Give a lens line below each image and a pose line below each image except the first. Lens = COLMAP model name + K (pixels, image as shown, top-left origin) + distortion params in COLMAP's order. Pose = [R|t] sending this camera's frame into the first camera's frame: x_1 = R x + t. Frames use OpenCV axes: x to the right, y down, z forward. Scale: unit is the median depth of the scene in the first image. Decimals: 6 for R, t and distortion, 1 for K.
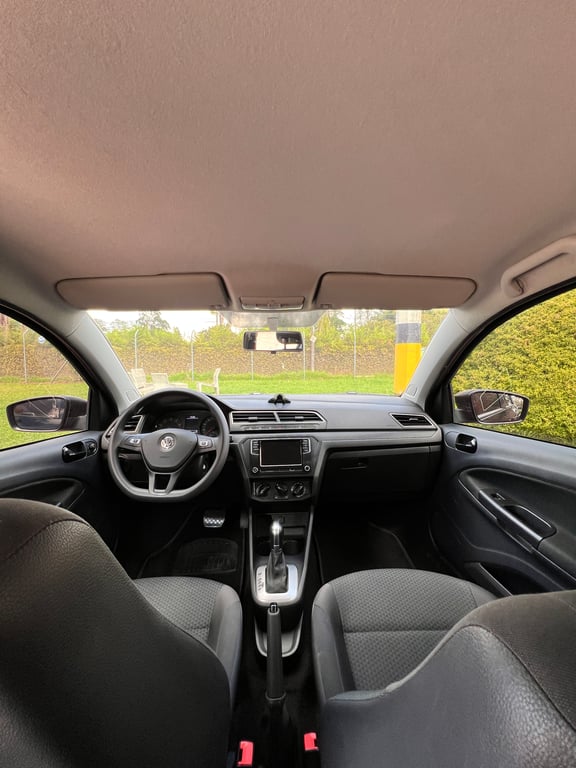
lens RADIAL K [[310.4, 0, 289.7], [0, 310.4, 383.5], [0, 0, 1]] dist [0.020195, -0.000459]
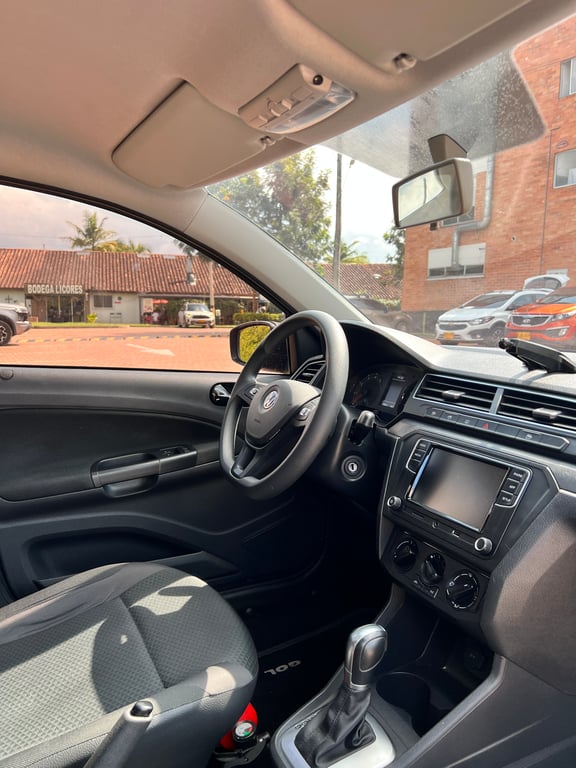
lens RADIAL K [[585.9, 0, 293.9], [0, 585.9, 383.4], [0, 0, 1]] dist [0.056239, -0.004372]
pose [[0.396820, 0.118184, -0.910256, 0.514537], [-0.083979, 0.992192, 0.092212, 0.041530], [0.914047, 0.039851, 0.403647, 0.470285]]
